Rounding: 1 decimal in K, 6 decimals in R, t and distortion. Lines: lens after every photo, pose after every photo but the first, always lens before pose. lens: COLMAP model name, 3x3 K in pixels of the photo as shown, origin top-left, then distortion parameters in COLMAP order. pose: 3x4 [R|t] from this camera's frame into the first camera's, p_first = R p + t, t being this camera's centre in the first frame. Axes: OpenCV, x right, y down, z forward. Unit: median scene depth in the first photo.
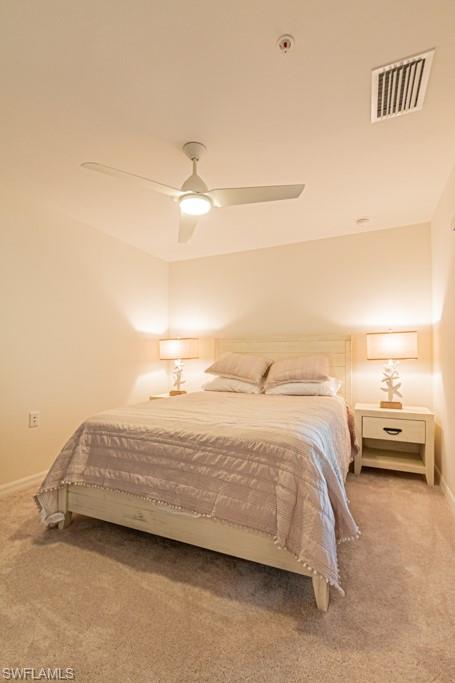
lens RADIAL K [[317.9, 0, 231.2], [0, 317.9, 356.2], [0, 0, 1]] dist [0.001645, -0.003644]
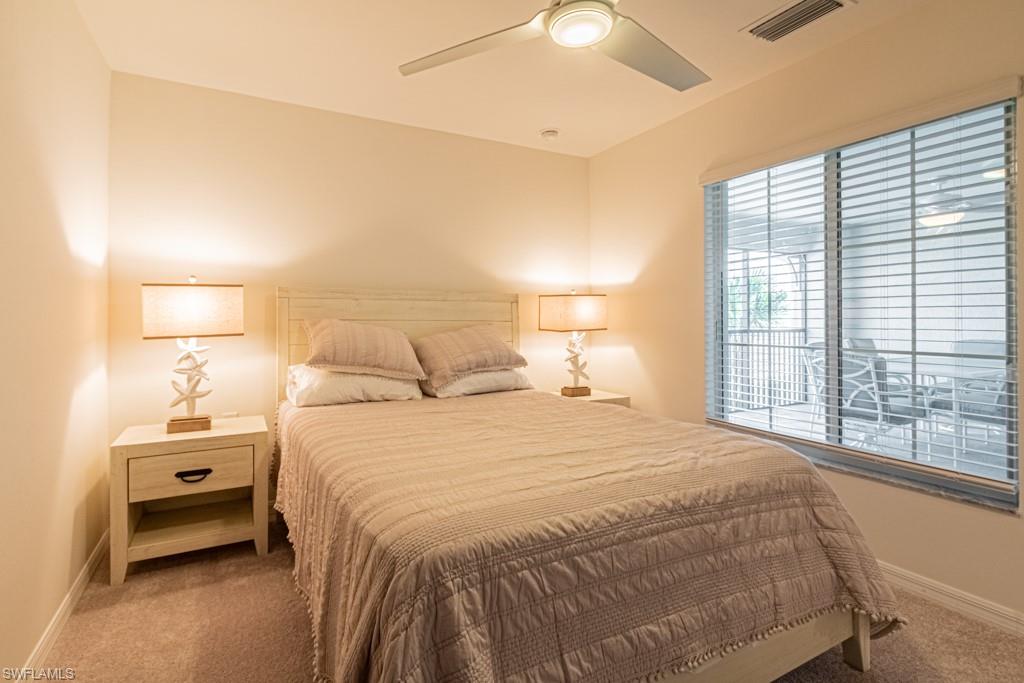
lens RADIAL K [[476.6, 0, 567.6], [0, 476.6, 319.1], [0, 0, 1]] dist [0.001645, -0.003644]
pose [[0.629146, 0.003619, 0.777279, -0.623439], [-0.004873, 0.999988, -0.000712, -0.025983], [-0.777272, -0.003340, 0.629156, 0.497371]]
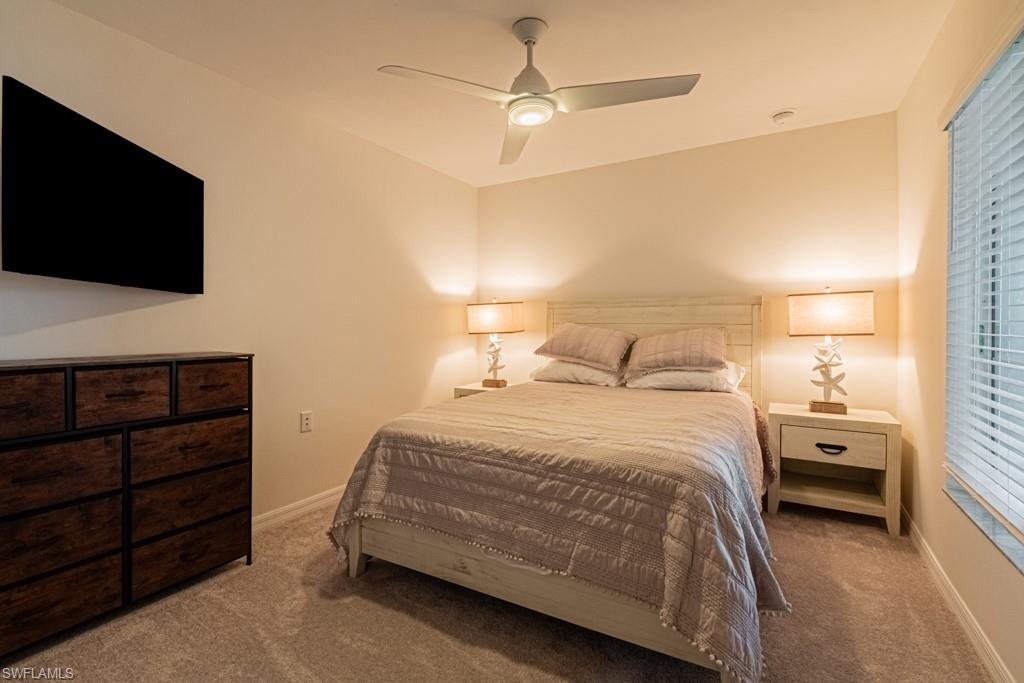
lens RADIAL K [[476.6, 0, 508.3], [0, 476.6, 332.8], [0, 0, 1]] dist [0.001645, -0.003644]
pose [[0.994159, 0.001779, -0.107912, -0.050174], [0.001065, 0.999654, 0.026294, -0.033746], [0.107921, -0.026255, 0.993813, -0.024448]]
